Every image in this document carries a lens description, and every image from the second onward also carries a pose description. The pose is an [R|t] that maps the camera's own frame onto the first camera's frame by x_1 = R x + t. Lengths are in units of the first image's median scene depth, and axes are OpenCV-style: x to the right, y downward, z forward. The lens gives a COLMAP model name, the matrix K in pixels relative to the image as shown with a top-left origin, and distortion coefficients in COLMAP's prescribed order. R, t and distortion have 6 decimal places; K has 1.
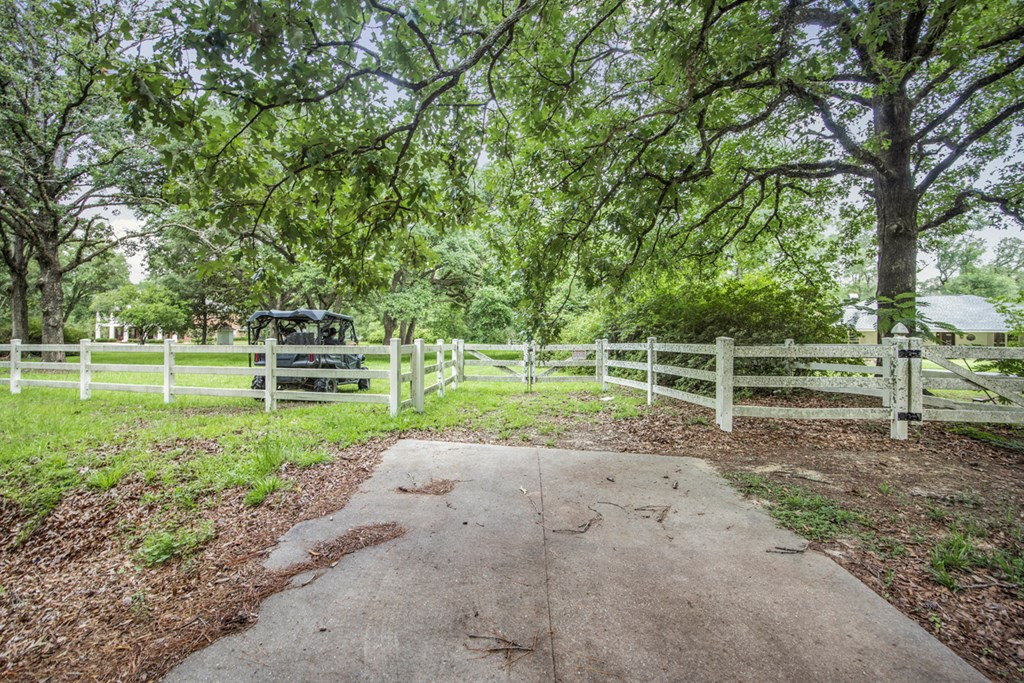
lens RADIAL K [[446.5, 0, 512.4], [0, 446.5, 326.1], [0, 0, 1]] dist [-0.040713, 0.001051]
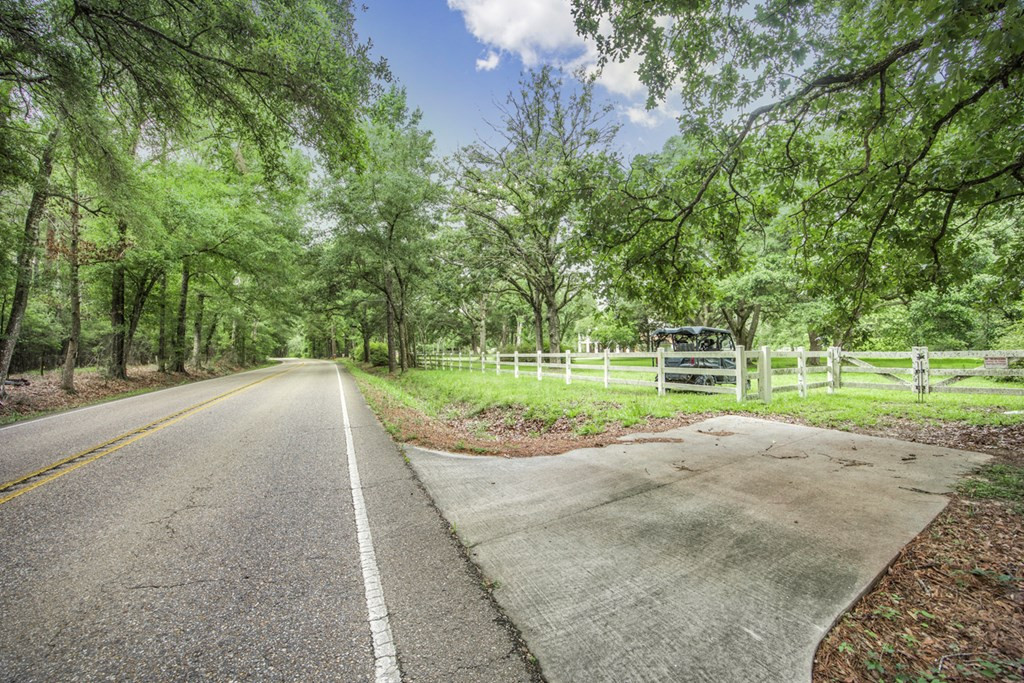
lens RADIAL K [[446.5, 0, 512.4], [0, 446.5, 326.1], [0, 0, 1]] dist [-0.040713, 0.001051]
pose [[0.604864, -0.051713, -0.794648, 0.238186], [0.028517, 0.998656, -0.043282, 0.004333], [0.795818, 0.003519, 0.605526, -0.211226]]
